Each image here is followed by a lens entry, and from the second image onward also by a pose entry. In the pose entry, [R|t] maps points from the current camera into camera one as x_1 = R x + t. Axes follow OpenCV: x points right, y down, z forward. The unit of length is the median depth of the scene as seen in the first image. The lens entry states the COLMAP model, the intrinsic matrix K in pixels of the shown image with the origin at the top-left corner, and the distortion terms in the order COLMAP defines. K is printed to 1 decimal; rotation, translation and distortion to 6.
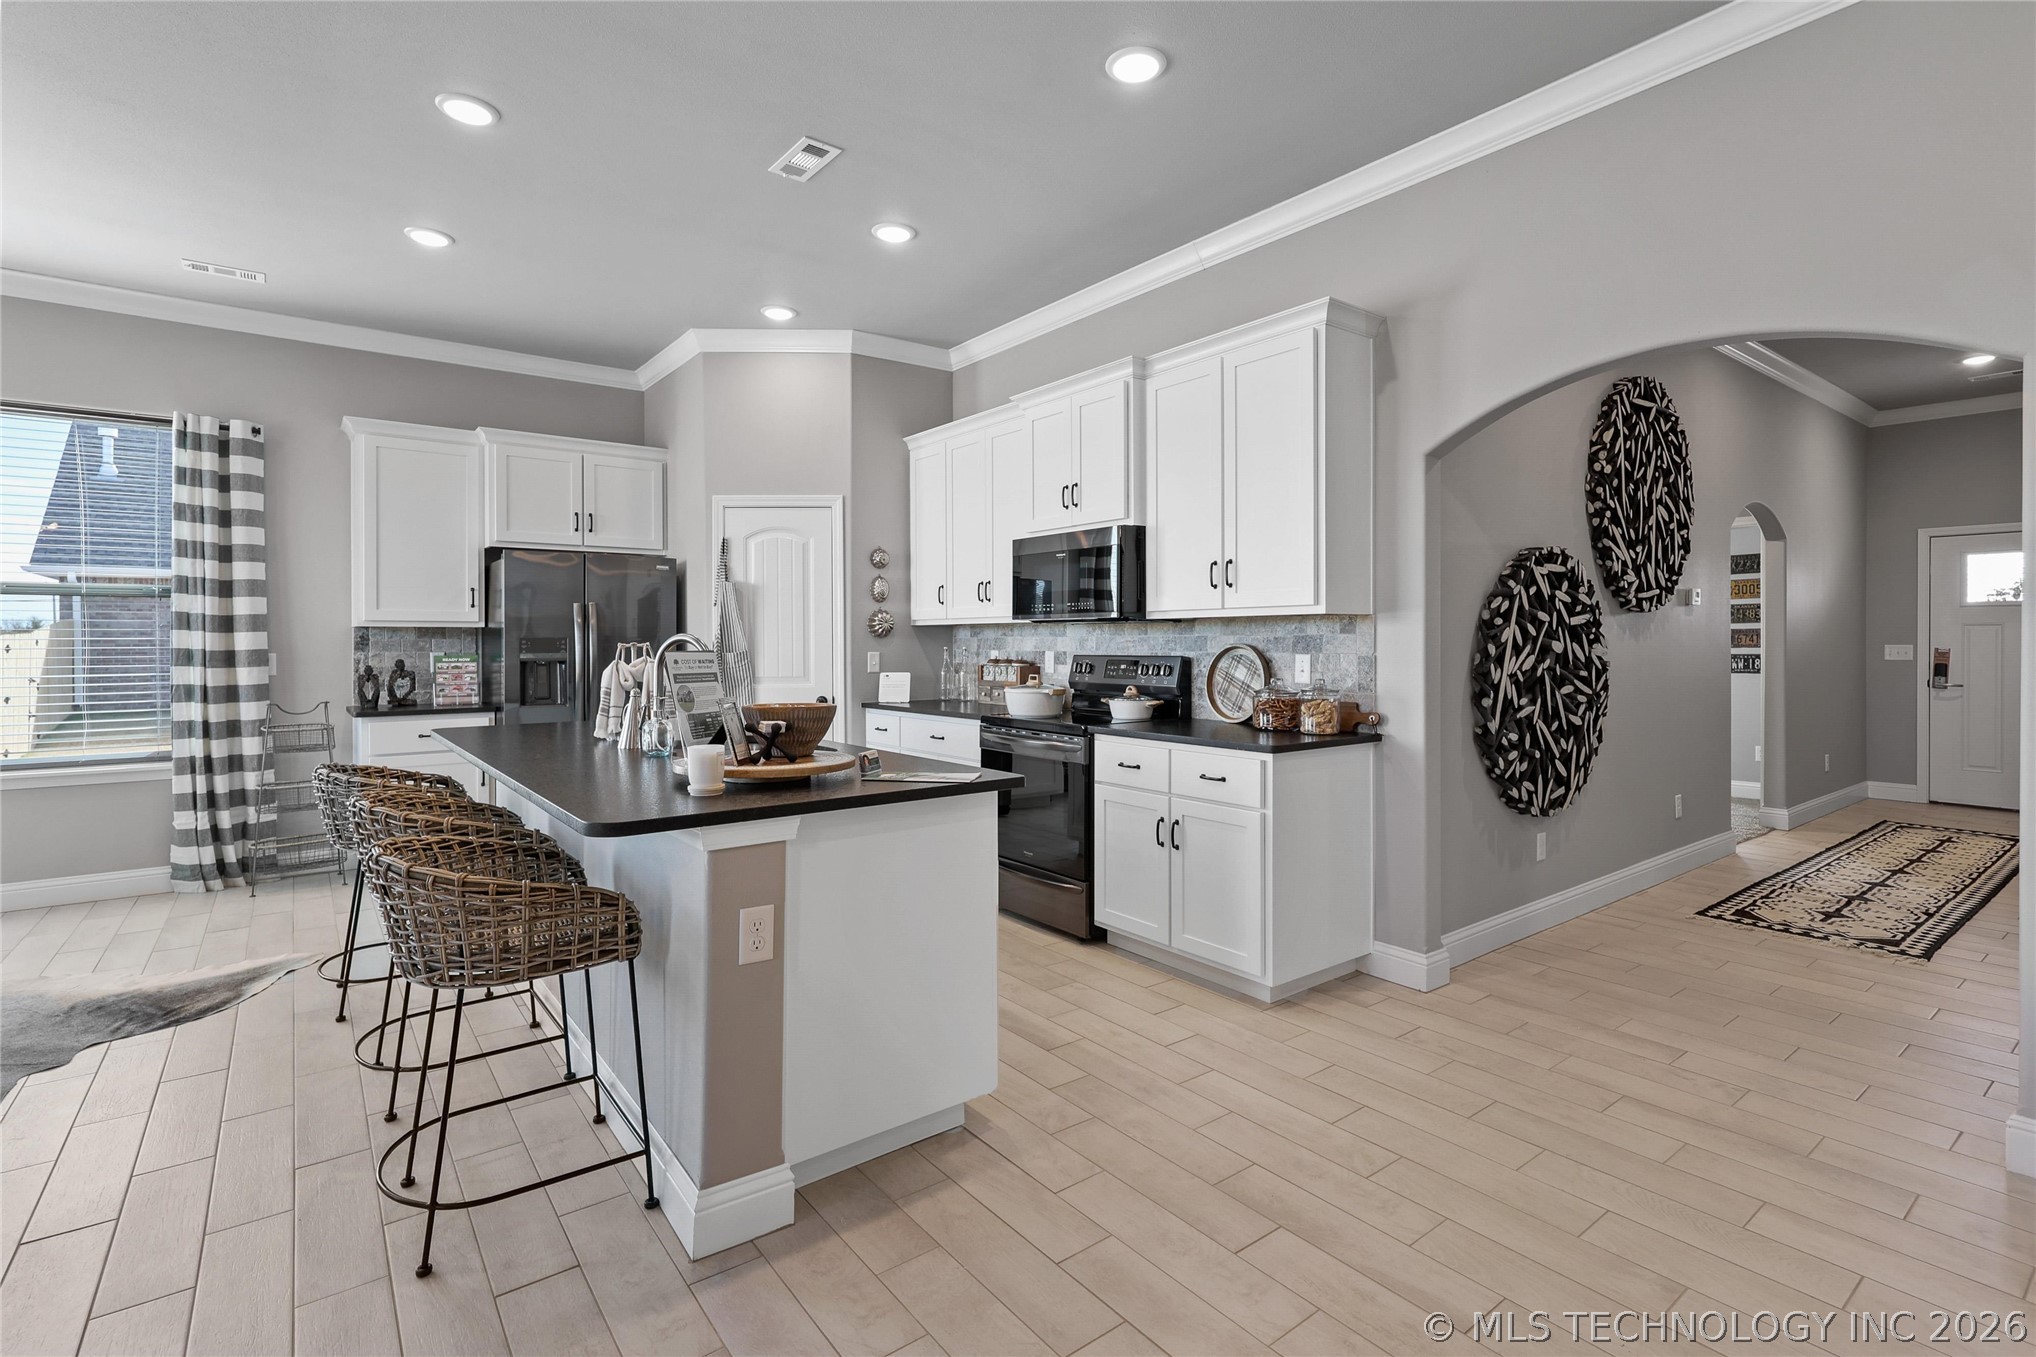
lens RADIAL K [[947.5, 0, 1022.4], [0, 947.5, 639.3], [0, 0, 1]] dist [-0.001030, -0.000144]
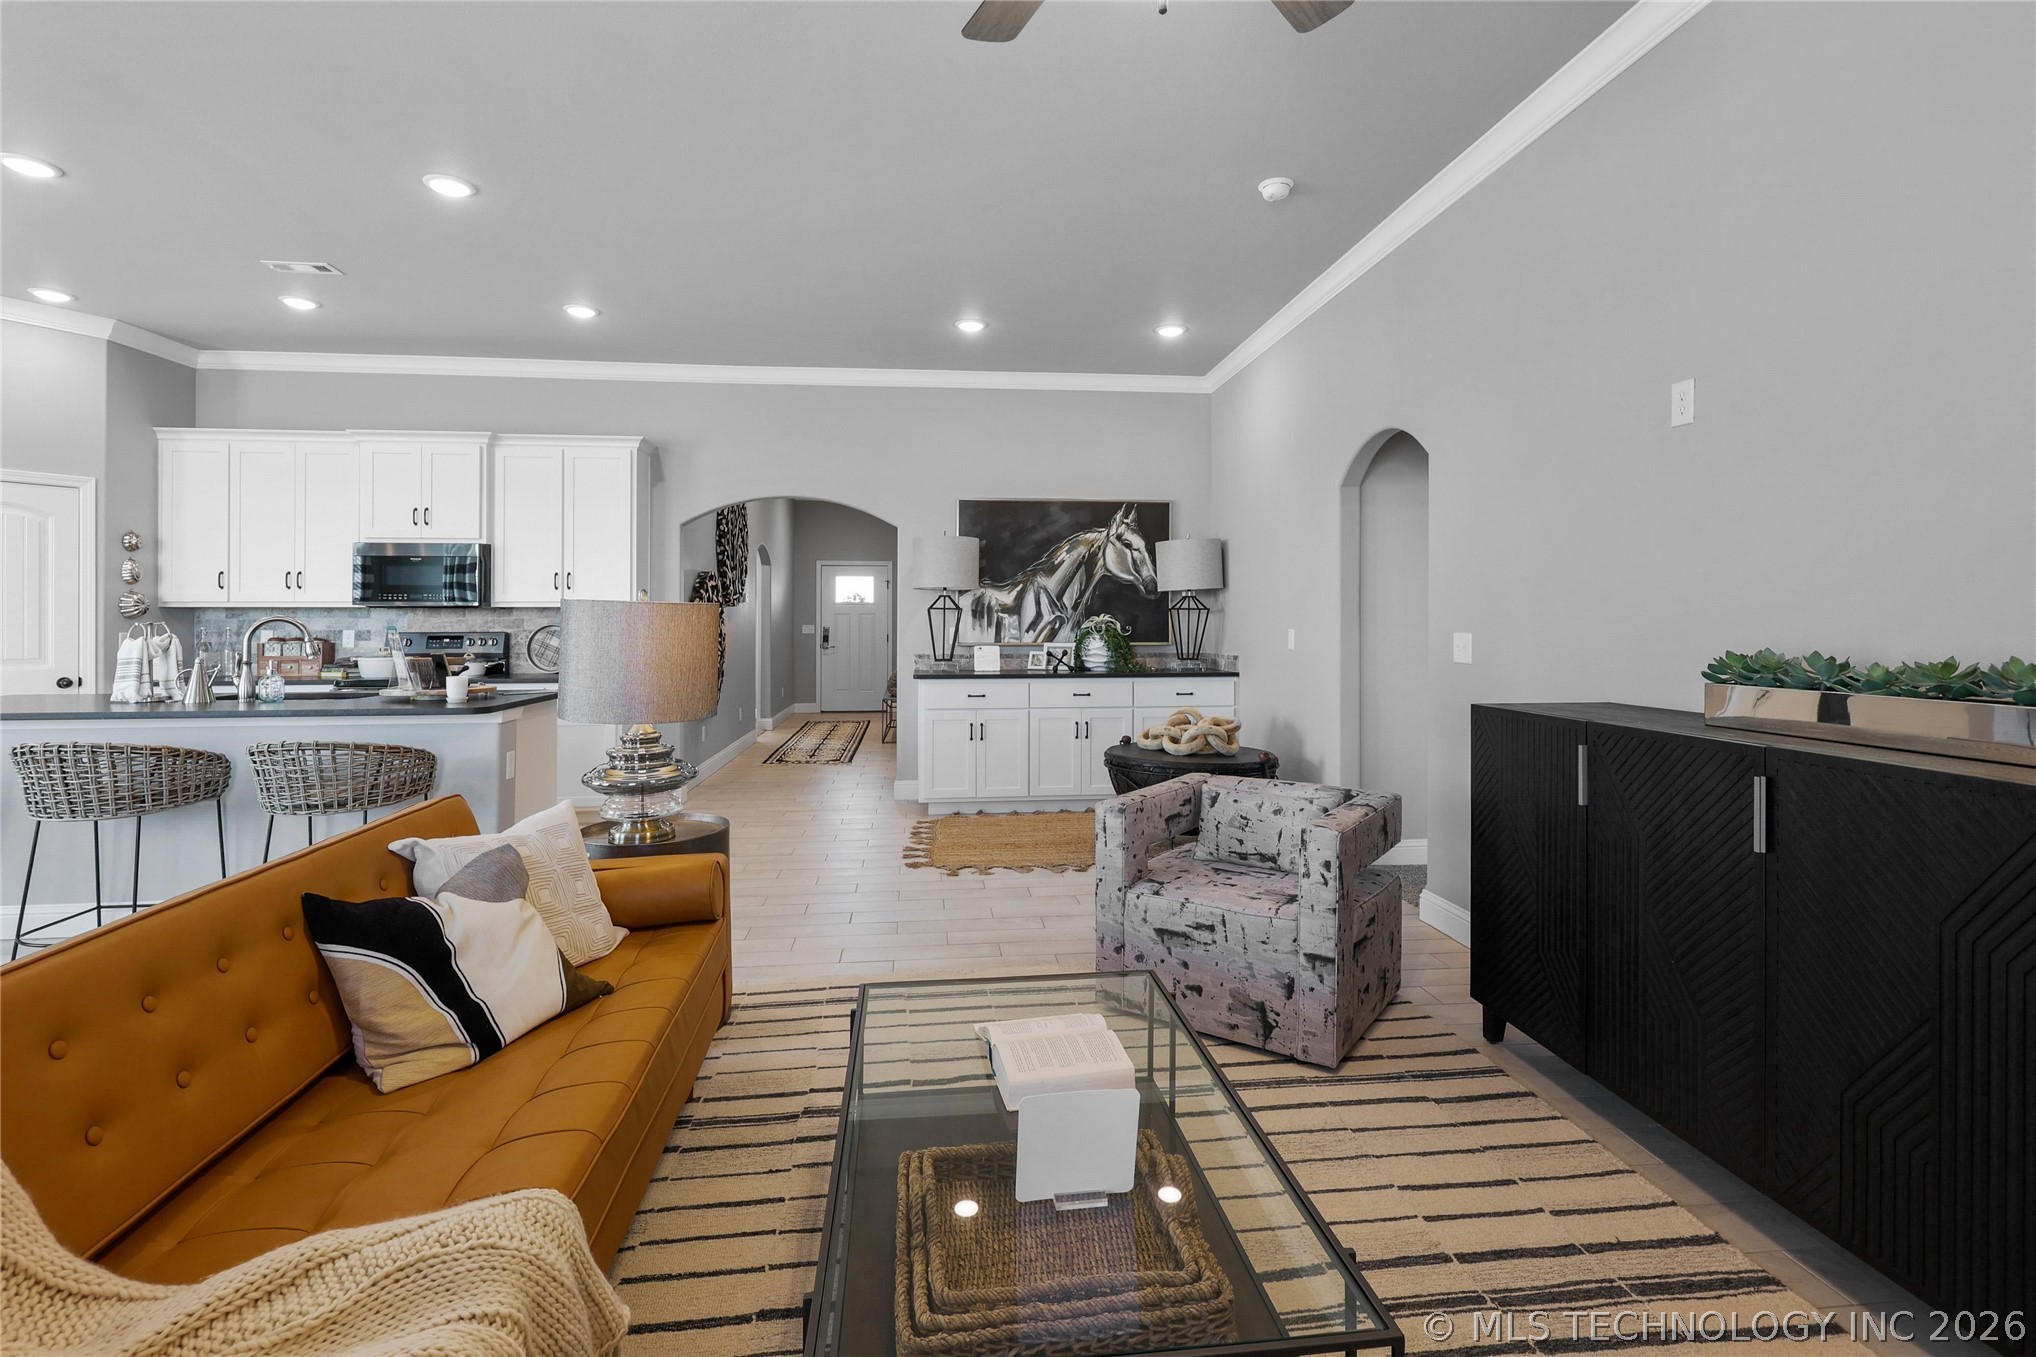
lens RADIAL K [[968.1, 0, 1020.5], [0, 968.1, 615.5], [0, 0, 1]] dist [0.001252, 0.000320]
pose [[0.522169, 0.007167, 0.852812, -0.645967], [-0.000655, 0.999968, -0.008003, 0.003324], [-0.852842, 0.003620, 0.522157, -0.445775]]
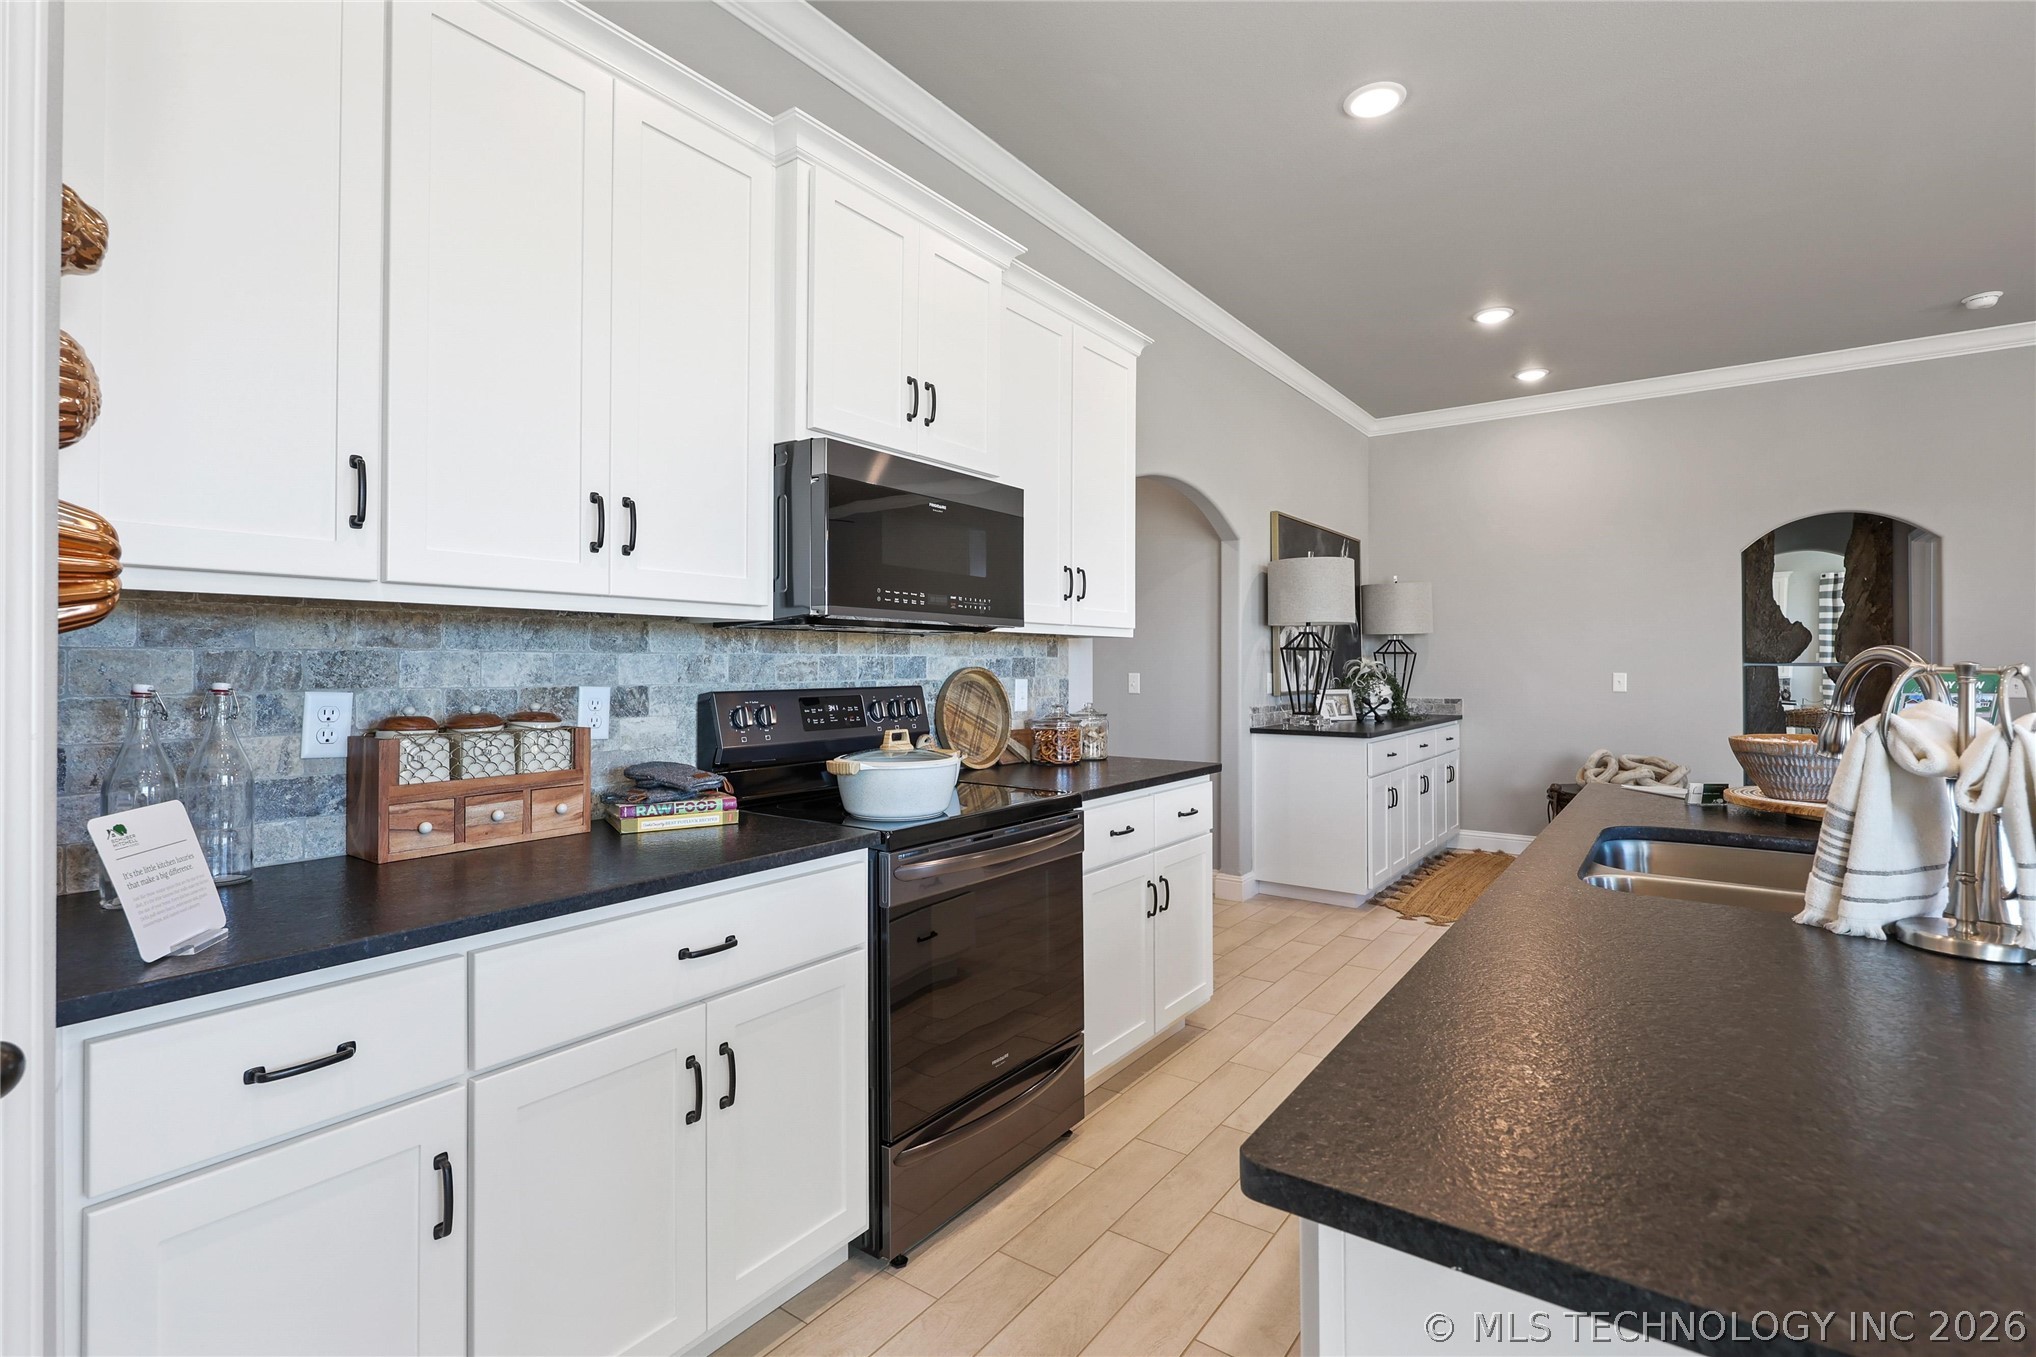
lens RADIAL K [[956.5, 0, 1018.3], [0, 956.5, 648.4], [0, 0, 1]] dist [0.000582, 0.000156]
pose [[-0.287947, 0.021557, 0.957404, -0.464569], [0.001045, 0.999753, -0.022196, 0.005812], [-0.957646, -0.005390, -0.287899, 1.028605]]
